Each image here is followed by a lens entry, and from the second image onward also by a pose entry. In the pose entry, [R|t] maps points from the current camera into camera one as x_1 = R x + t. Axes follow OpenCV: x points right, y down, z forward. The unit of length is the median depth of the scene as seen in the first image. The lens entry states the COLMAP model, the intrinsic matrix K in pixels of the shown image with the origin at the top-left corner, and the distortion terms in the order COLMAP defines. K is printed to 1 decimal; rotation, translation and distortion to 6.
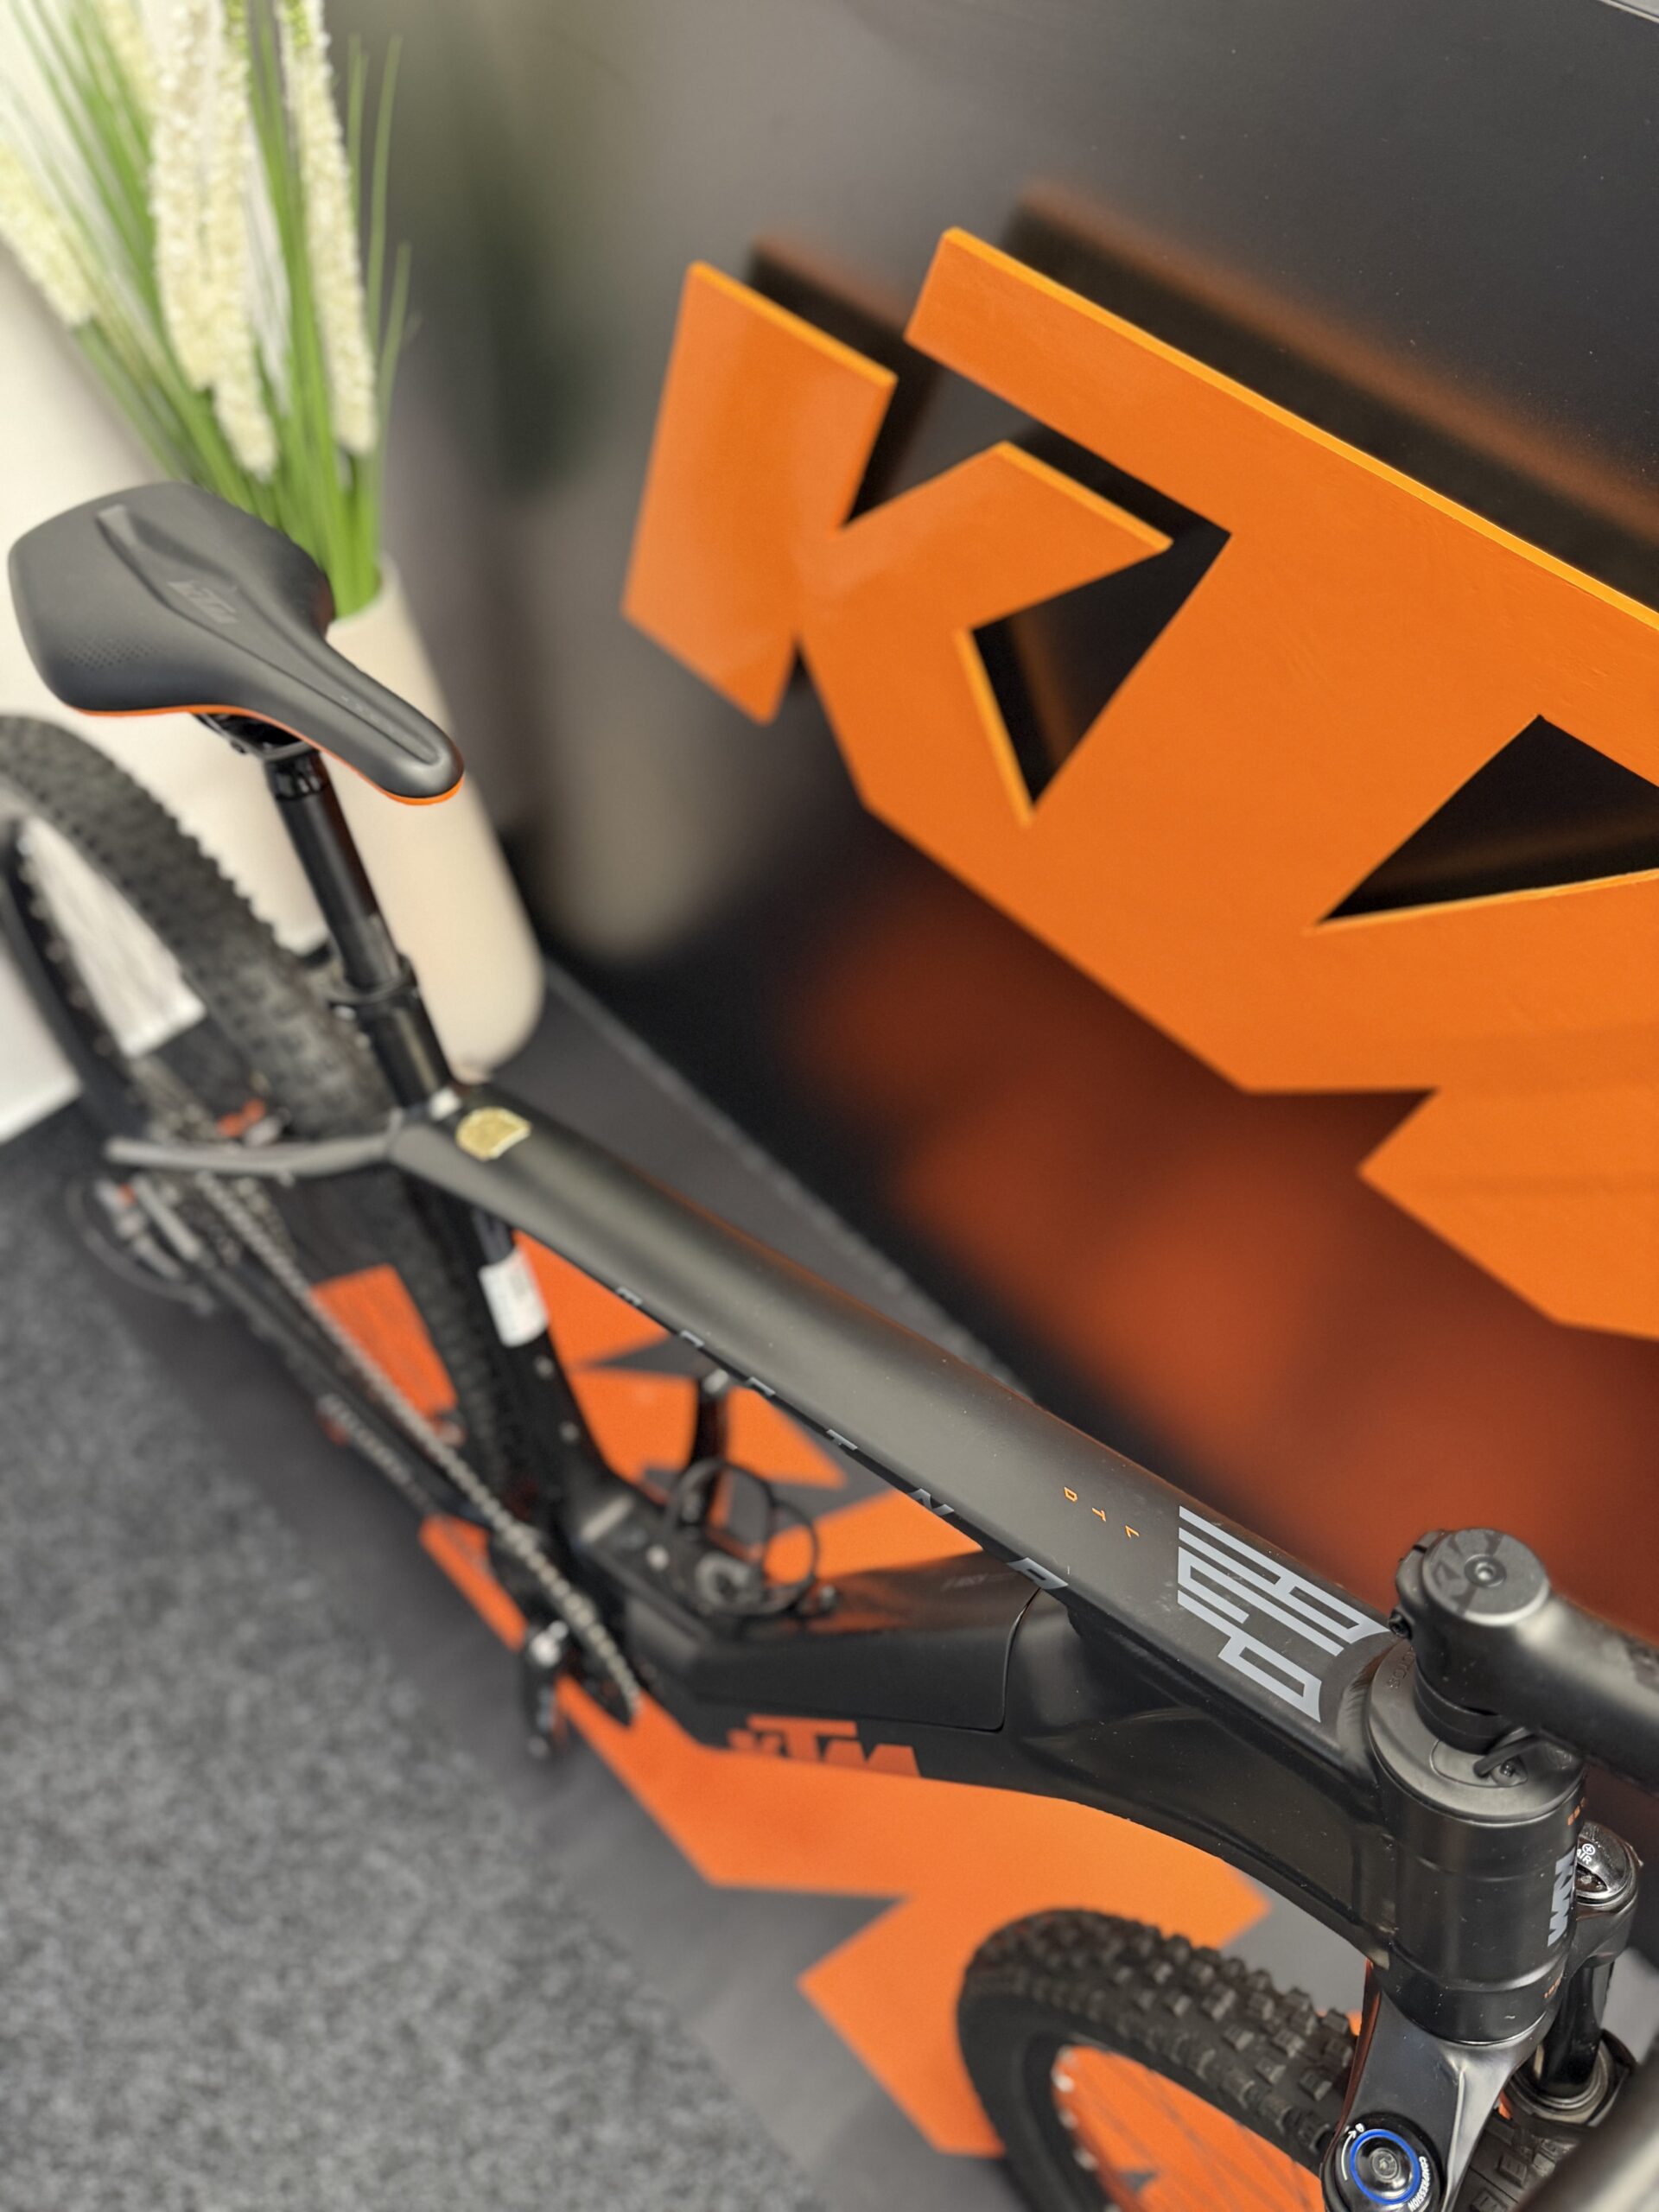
lens RADIAL K [[1560.8, 0, 824.1], [0, 1560.8, 1102.1], [0, 0, 1]] dist [-0.009193, -0.005281]
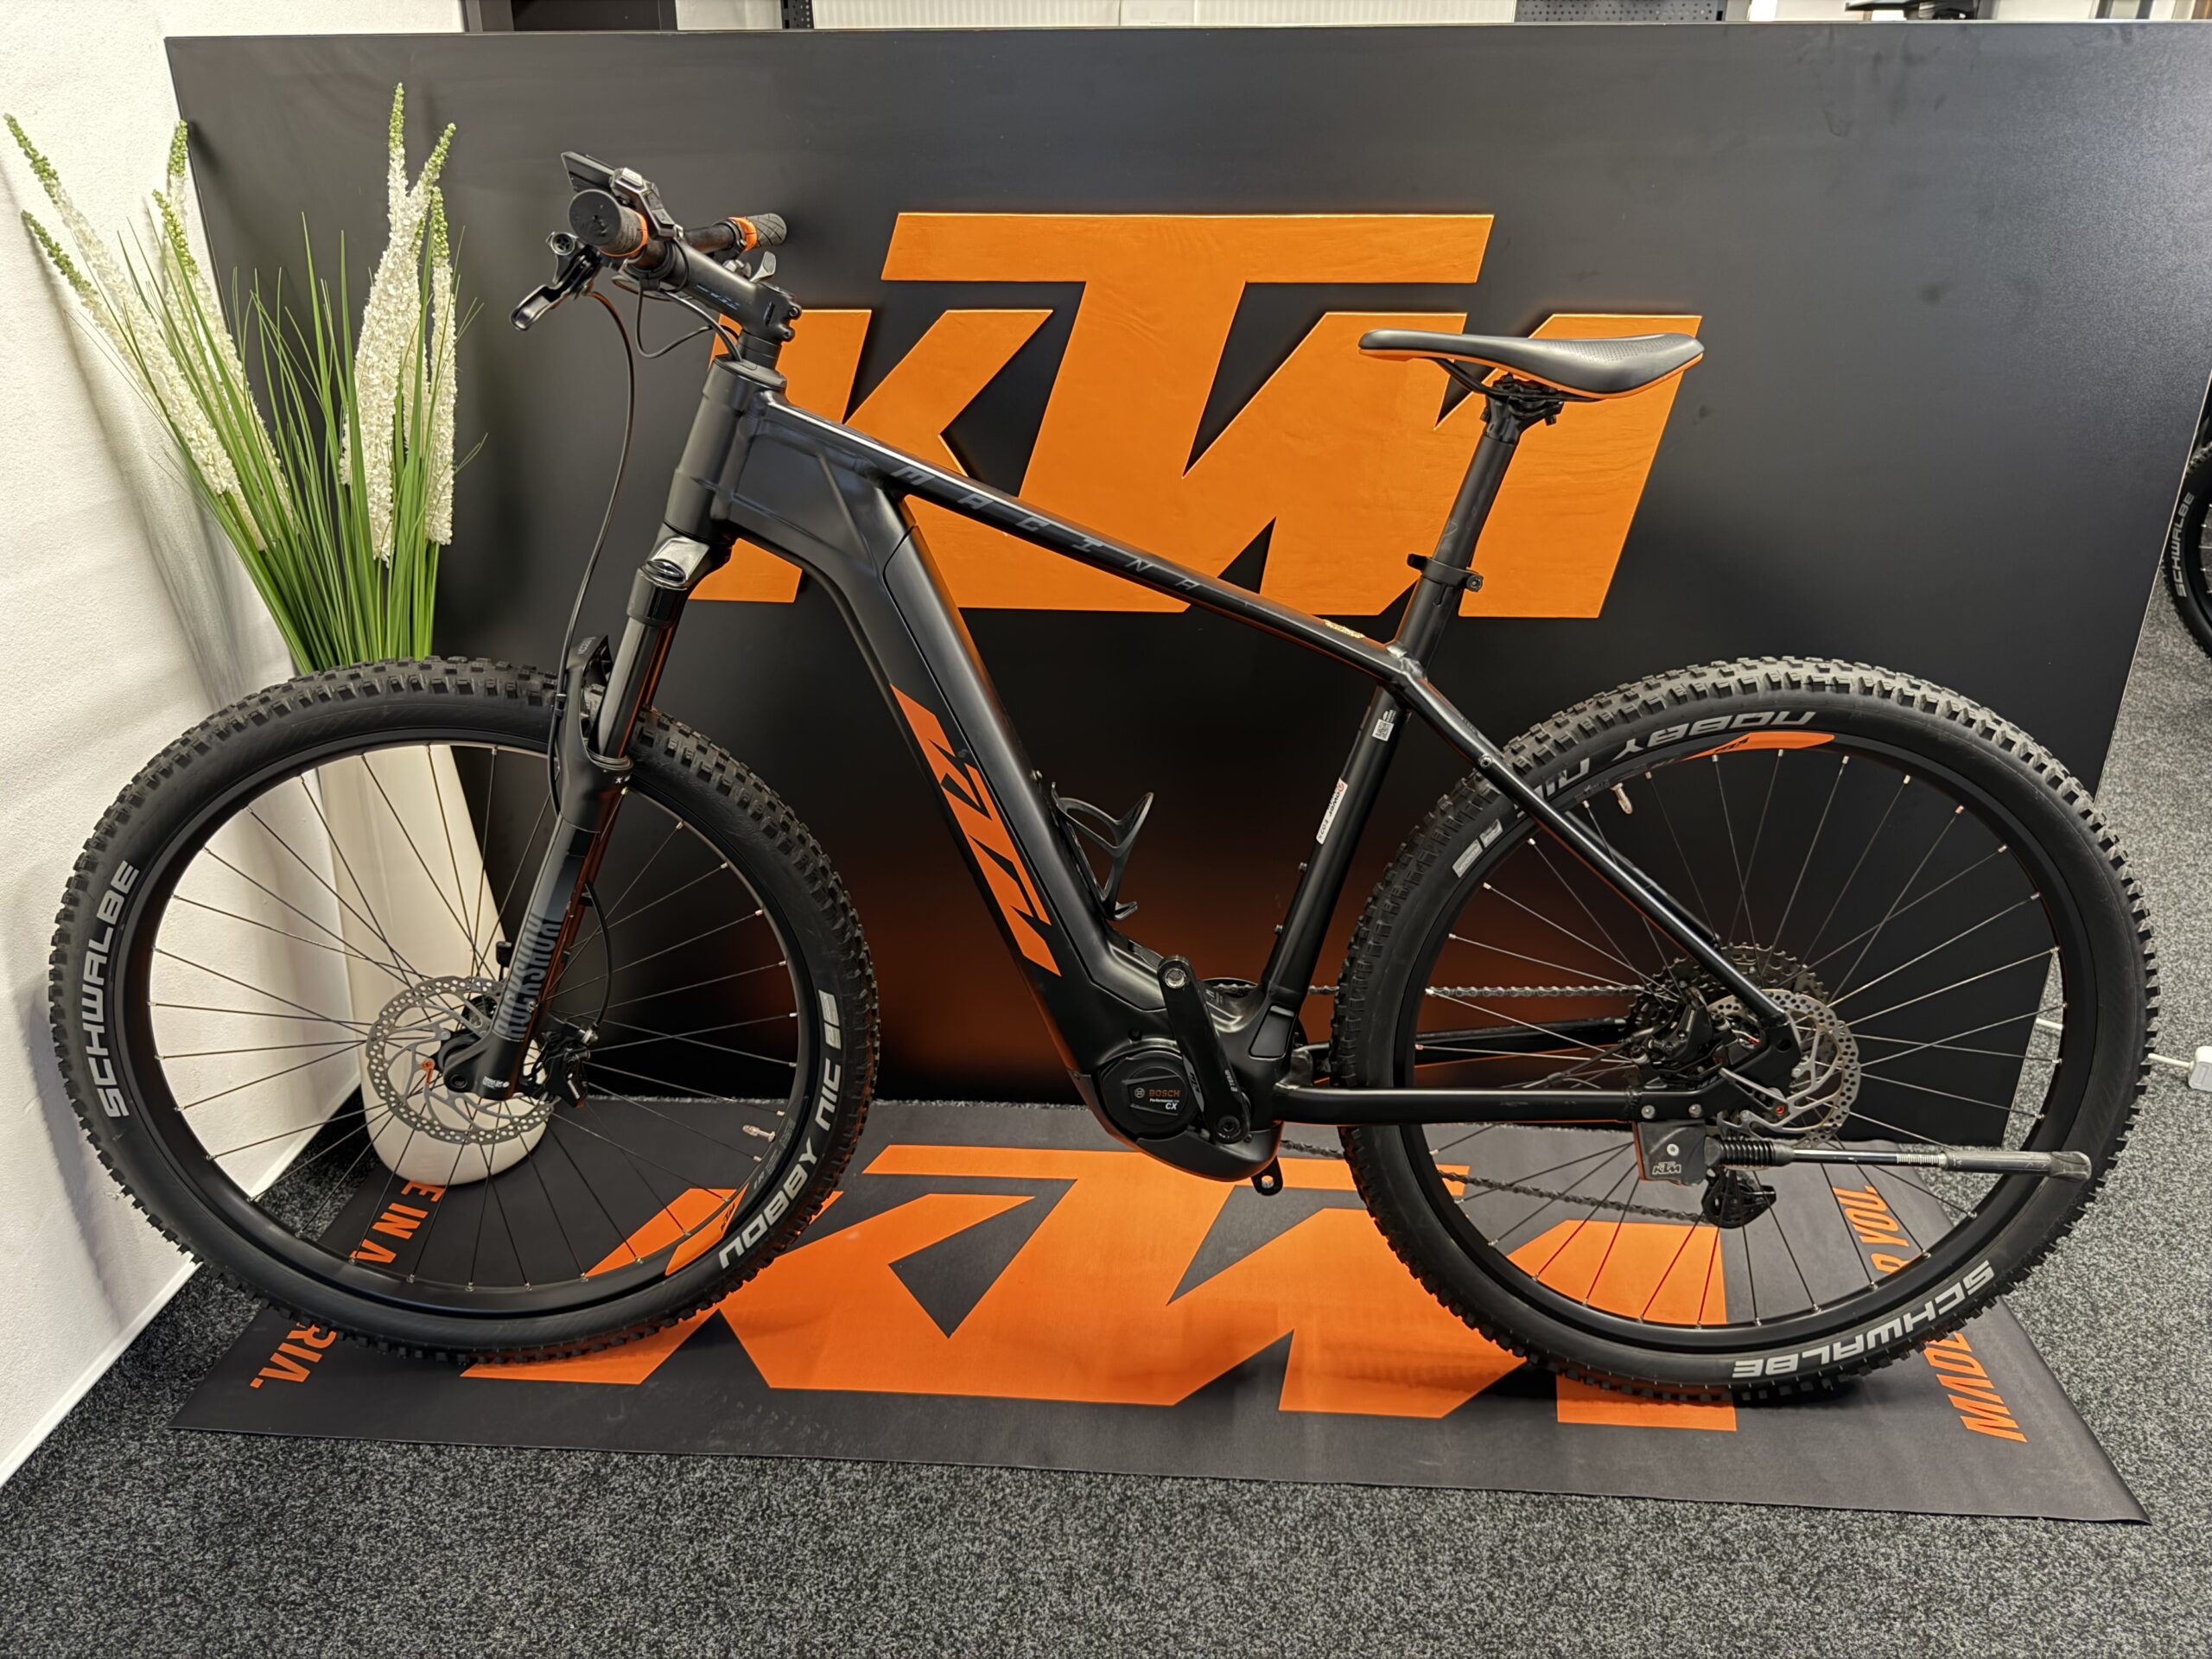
lens RADIAL K [[1579.3, 0, 1104.0], [0, 1579.3, 830.2], [0, 0, 1]] dist [-0.003960, -0.005048]
pose [[0.742734, -0.292630, 0.602257, -0.736369], [0.562854, 0.760048, -0.324842, 0.551071], [-0.362686, 0.580254, 0.729222, -0.114093]]
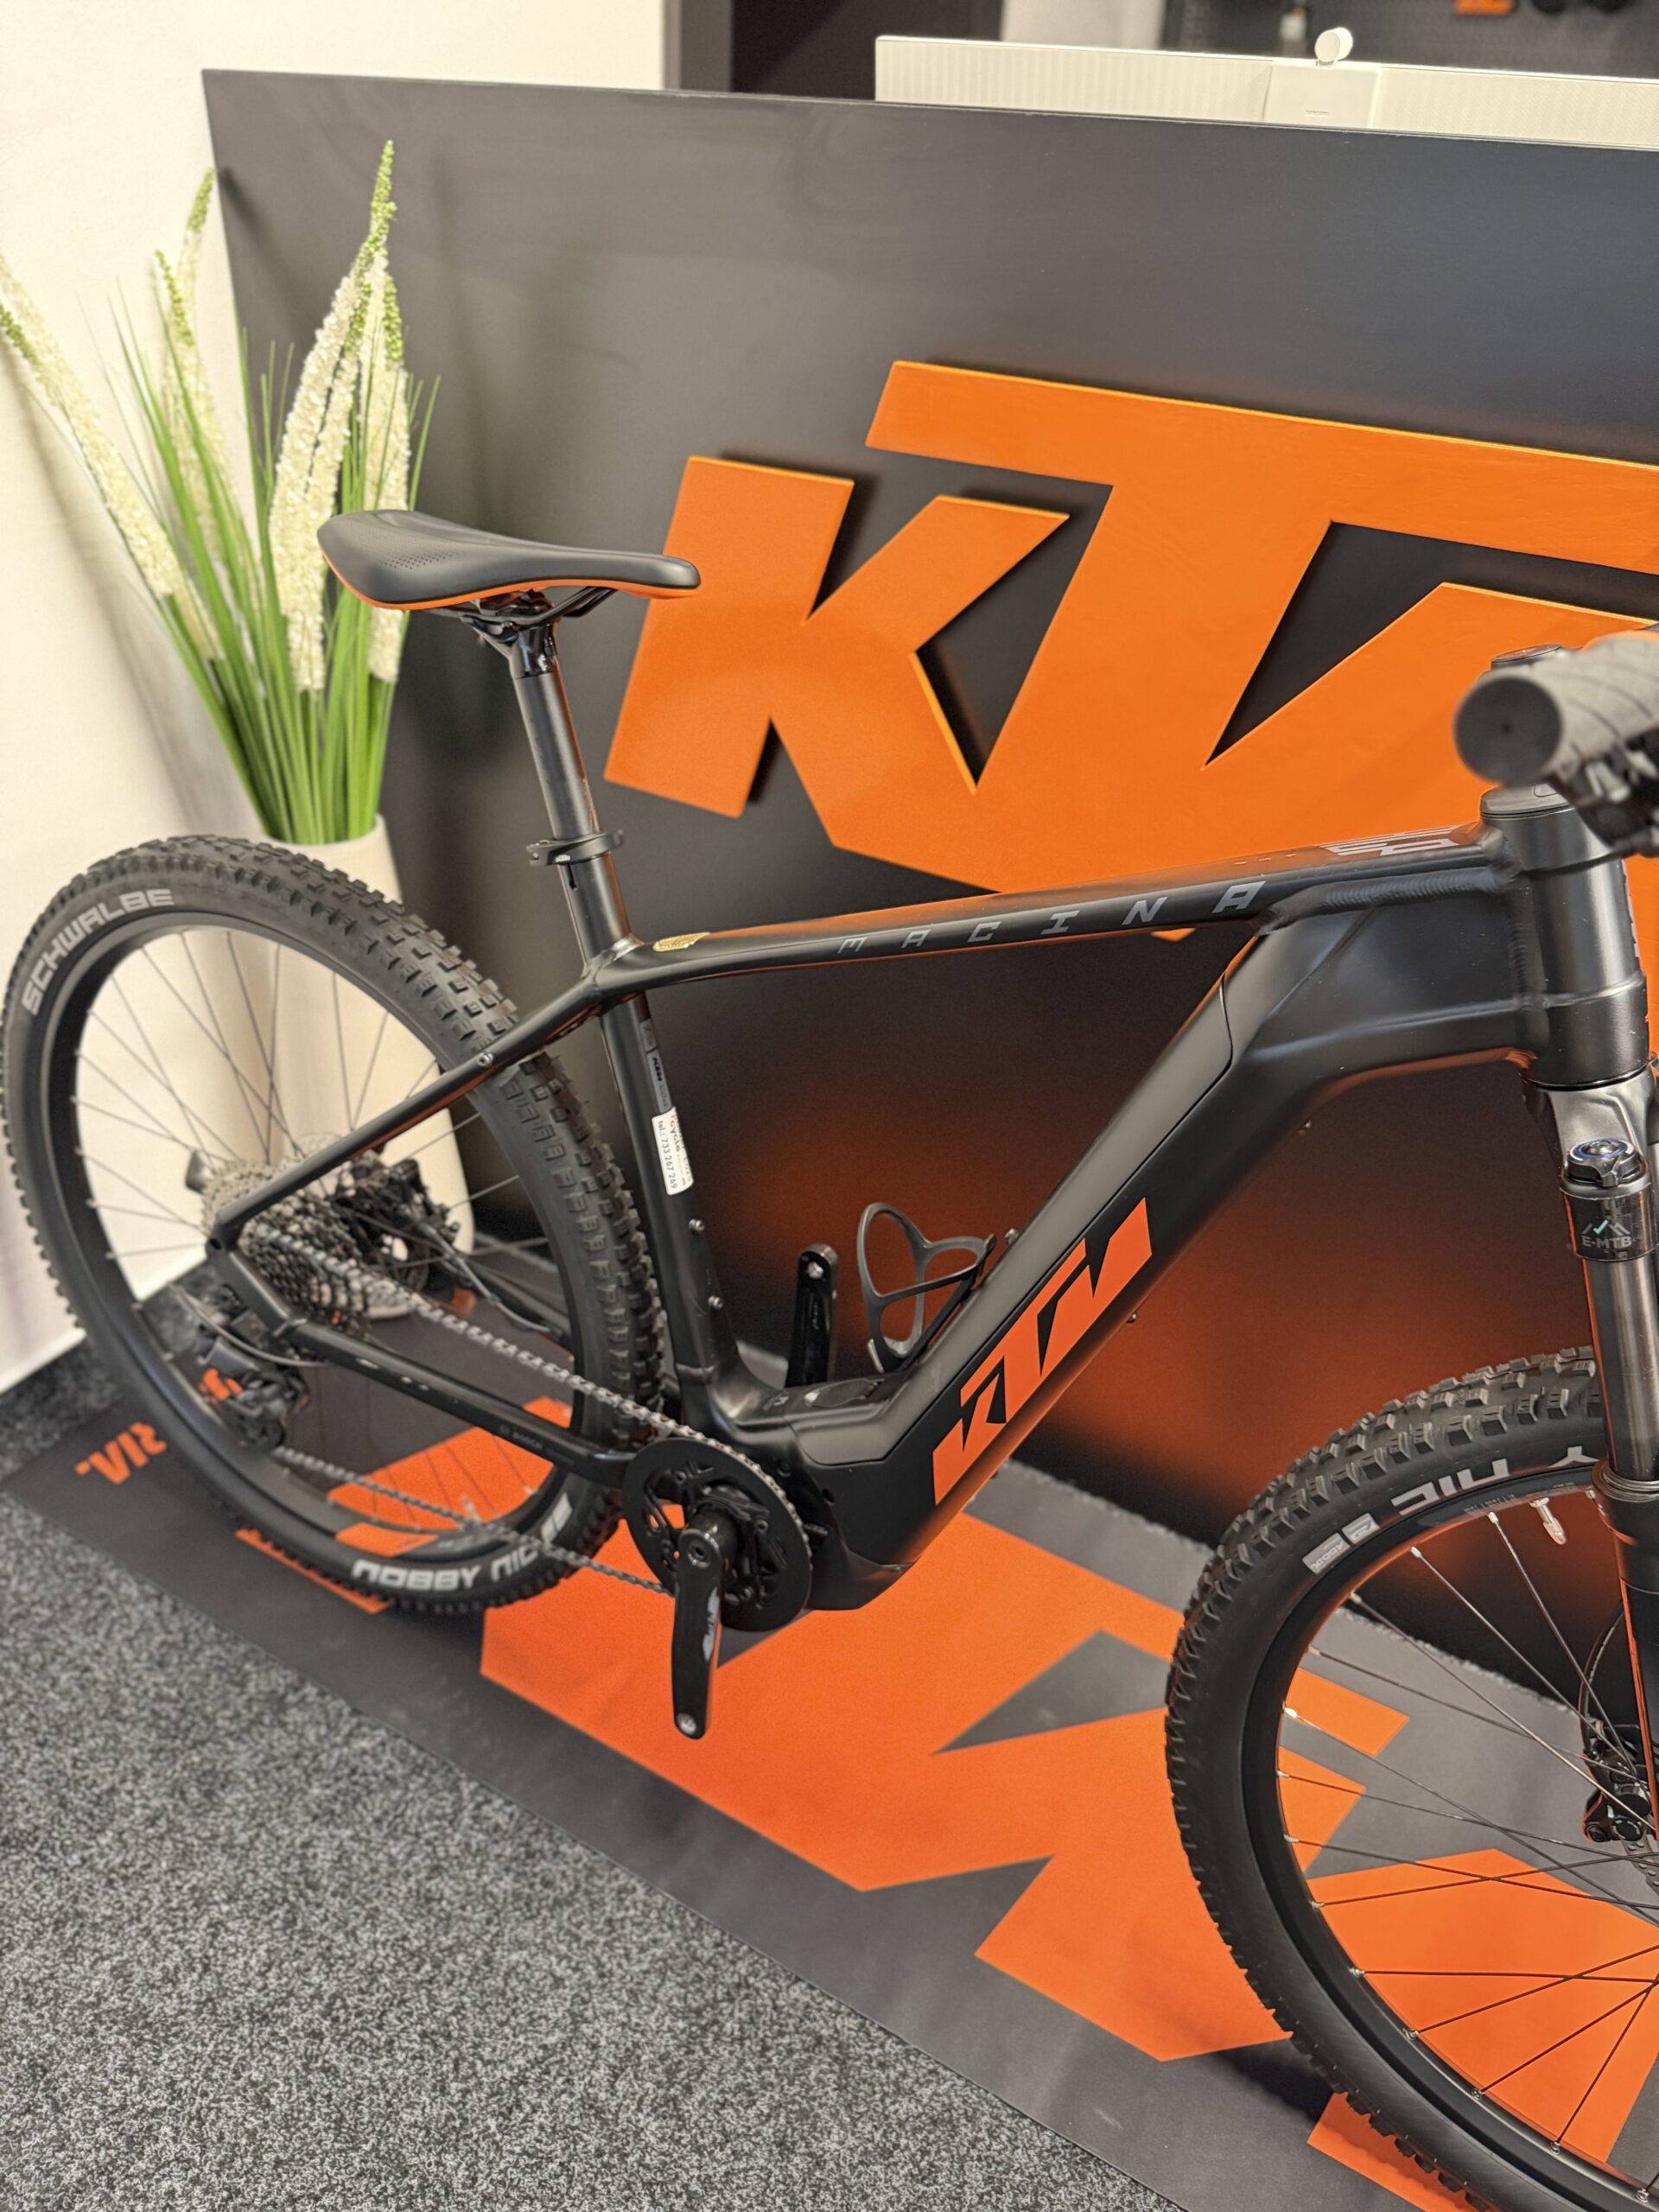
lens RADIAL K [[1580.3, 0, 829.1], [0, 1580.3, 1114.1], [0, 0, 1]] dist [-0.020135, 0.006490]
pose [[0.963065, -0.128117, 0.236838, -0.275893], [0.208451, 0.911502, -0.354559, 0.418269], [-0.170453, 0.390832, 0.904542, -0.096458]]
